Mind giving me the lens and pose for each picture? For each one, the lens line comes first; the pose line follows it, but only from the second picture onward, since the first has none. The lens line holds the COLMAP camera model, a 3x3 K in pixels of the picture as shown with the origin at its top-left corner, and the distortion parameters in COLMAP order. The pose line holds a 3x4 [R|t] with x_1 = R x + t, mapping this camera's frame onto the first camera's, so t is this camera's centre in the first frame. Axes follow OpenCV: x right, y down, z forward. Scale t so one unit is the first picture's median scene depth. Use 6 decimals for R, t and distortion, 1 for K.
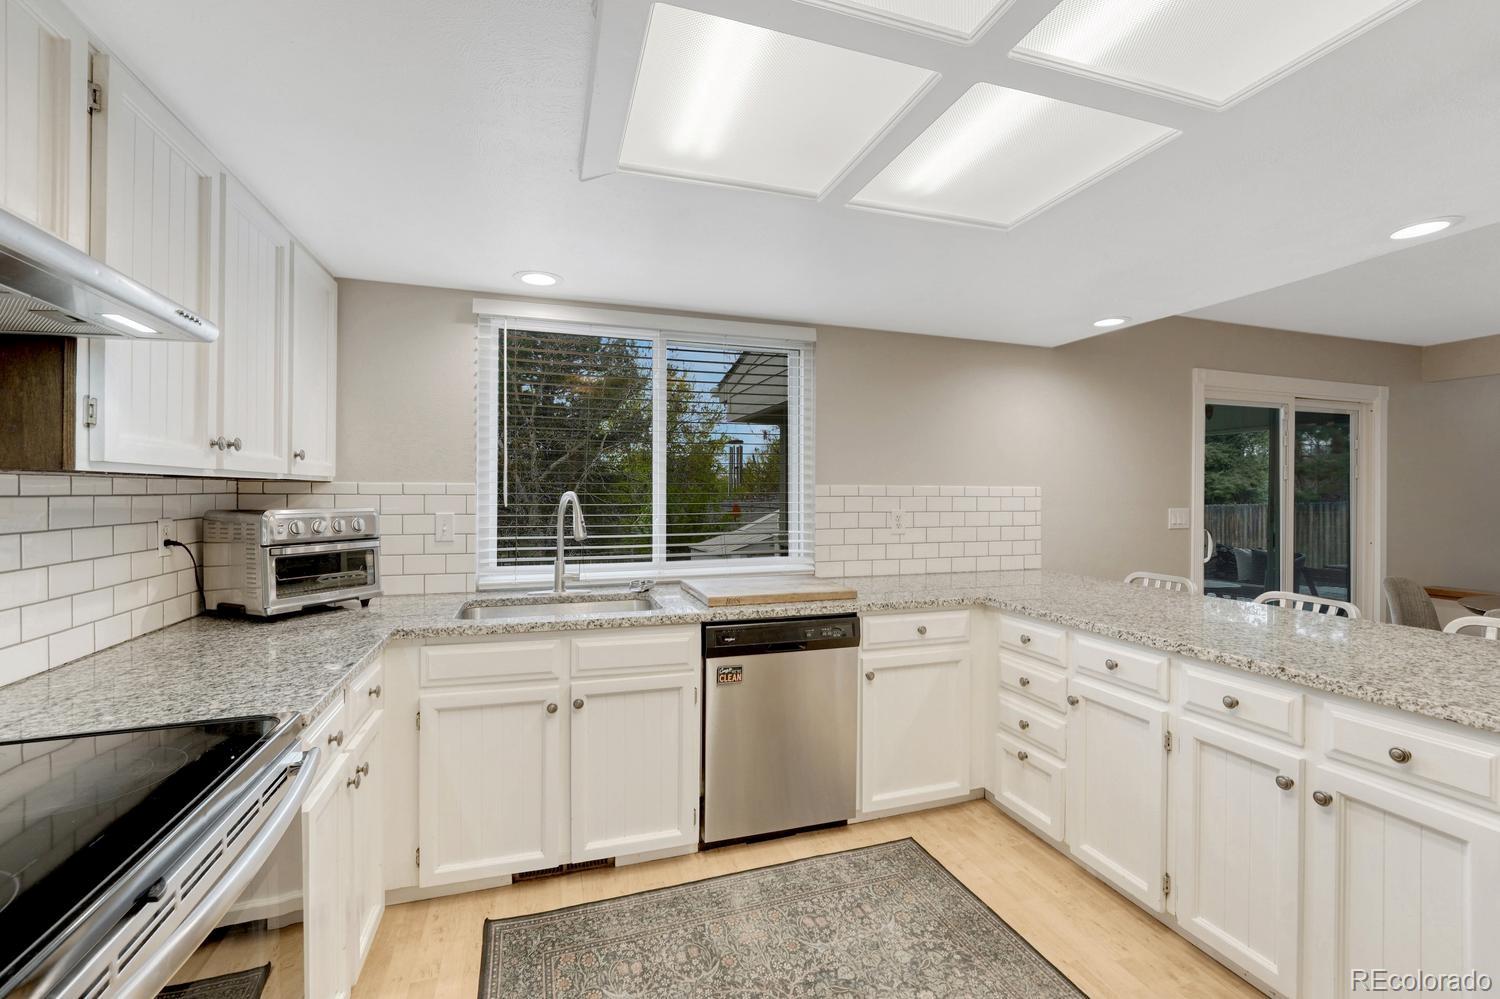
lens RADIAL K [[627.8, 0, 750.0], [0, 627.8, 499.5], [0, 0, 1]] dist [-0.000665, 0.000196]
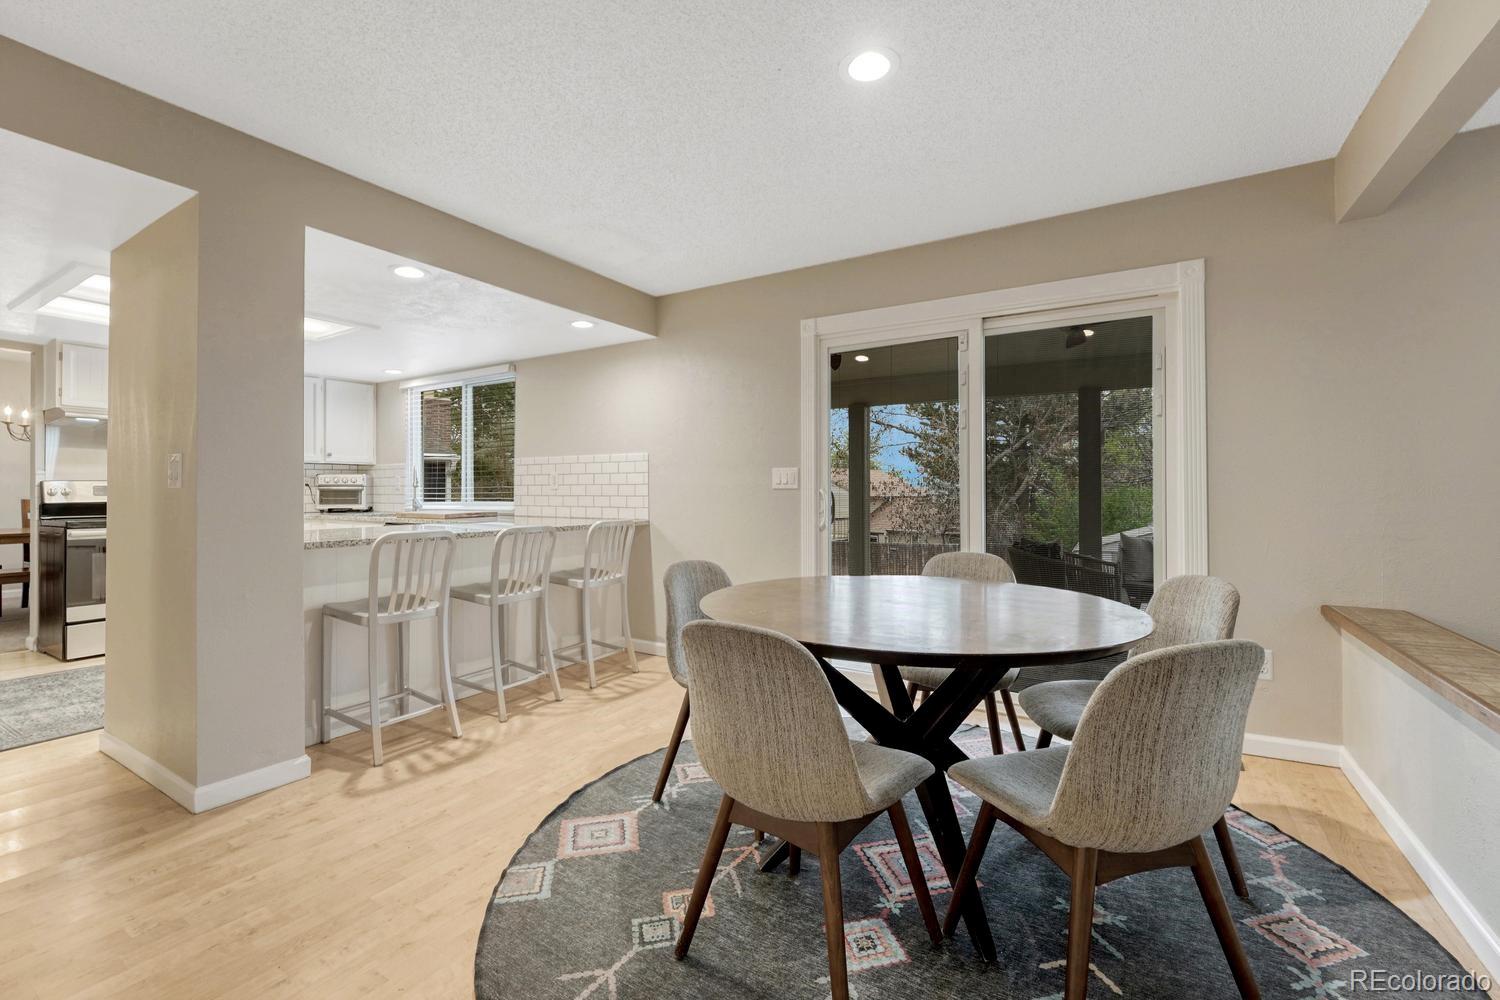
lens RADIAL K [[641.1, 0, 740.4], [0, 641.1, 491.9], [0, 0, 1]] dist [0.000139, 0.000118]
pose [[0.633632, -0.000014, -0.773635, 2.109945], [-0.001609, 0.999998, -0.001336, 0.078302], [0.773633, 0.002091, 0.633630, 0.472658]]
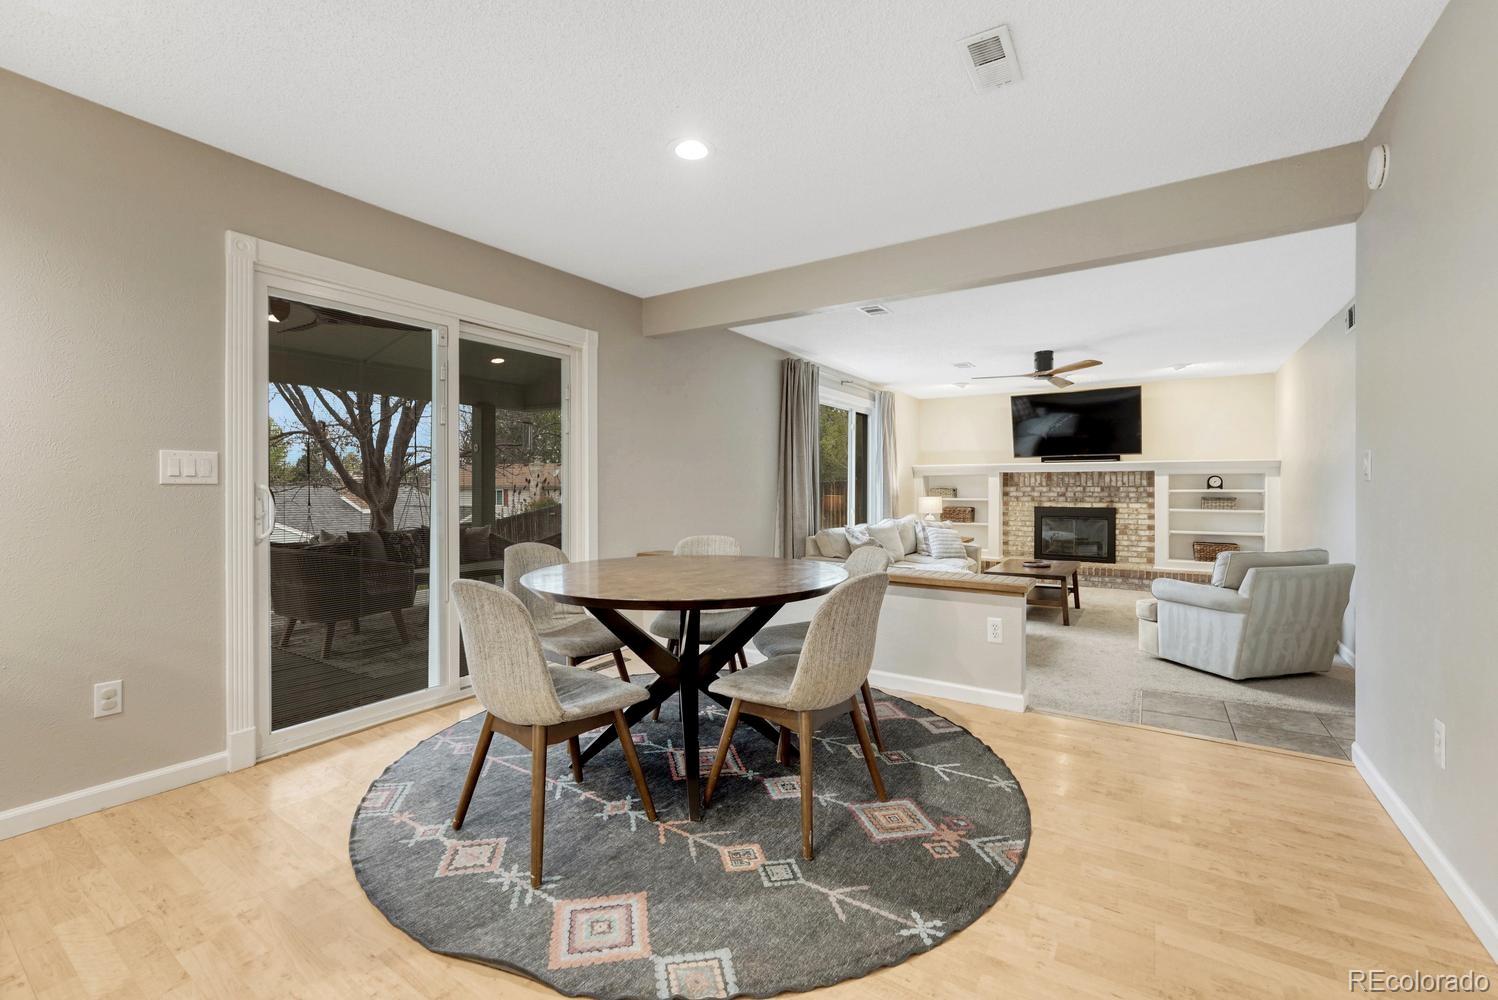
lens RADIAL K [[632.9, 0, 744.9], [0, 632.9, 493.9], [0, 0, 1]] dist [-0.003014, -0.000119]
pose [[0.791293, -0.009722, 0.611360, 1.095923], [0.008913, 0.999951, 0.004365, 0.086244], [-0.611372, 0.001995, 0.791341, 0.272725]]
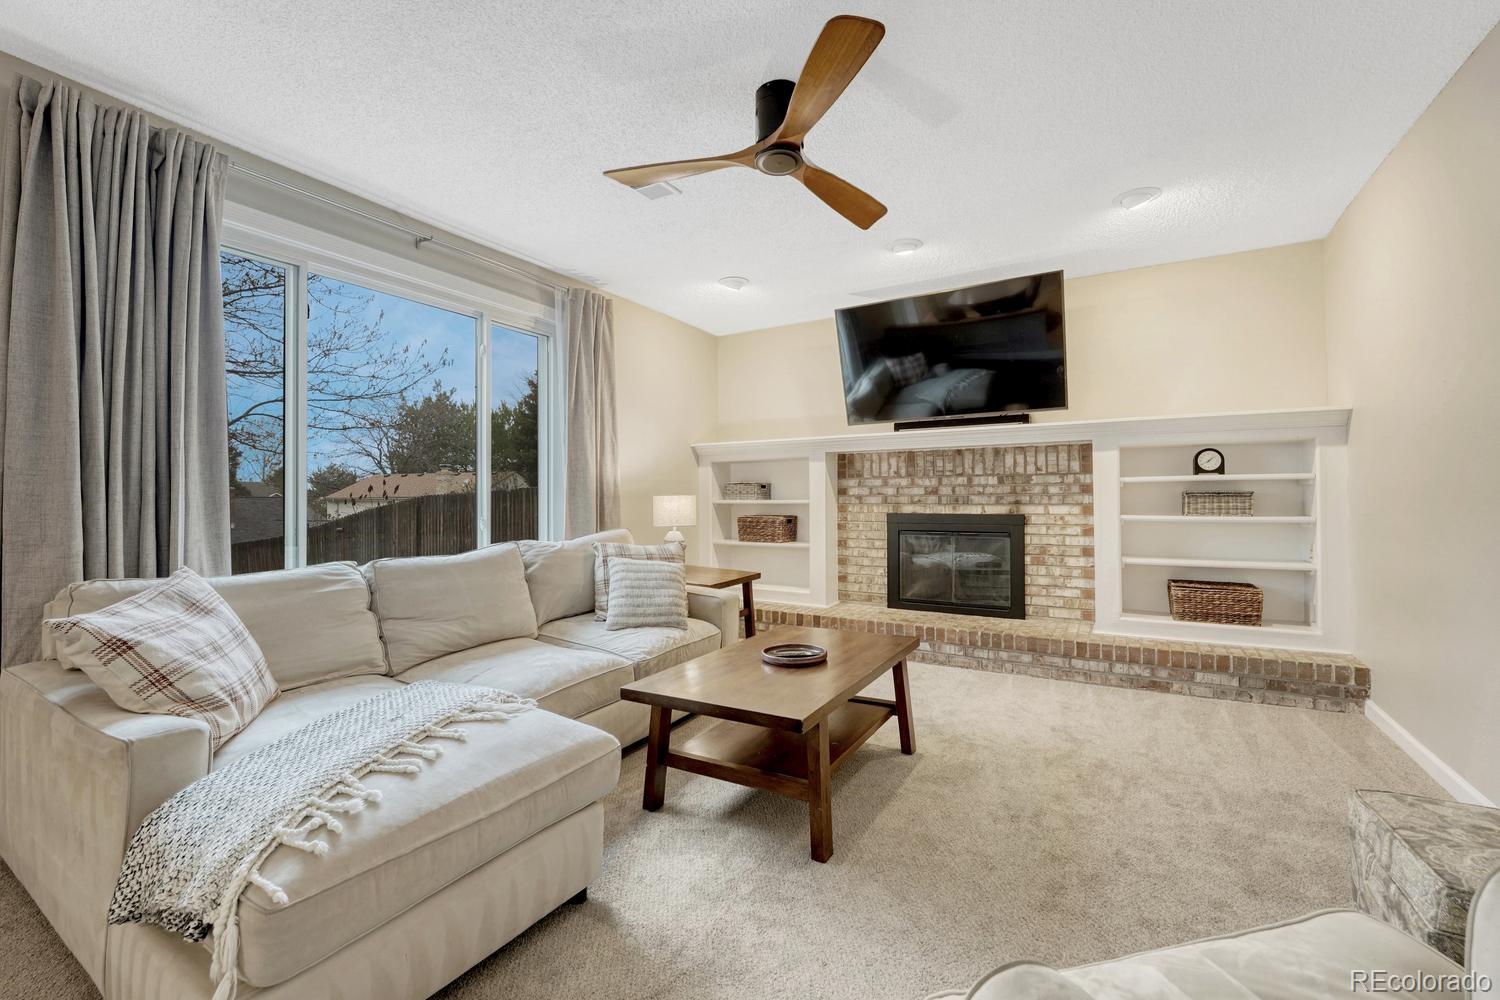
lens RADIAL K [[633.8, 0, 745.9], [0, 633.8, 493.9], [0, 0, 1]] dist [-0.003014, -0.000119]
pose [[0.762459, 0.001232, 0.647036, 2.811477], [0.012235, 0.999792, -0.016321, 0.149202], [-0.646921, 0.020361, 0.762285, 0.825303]]
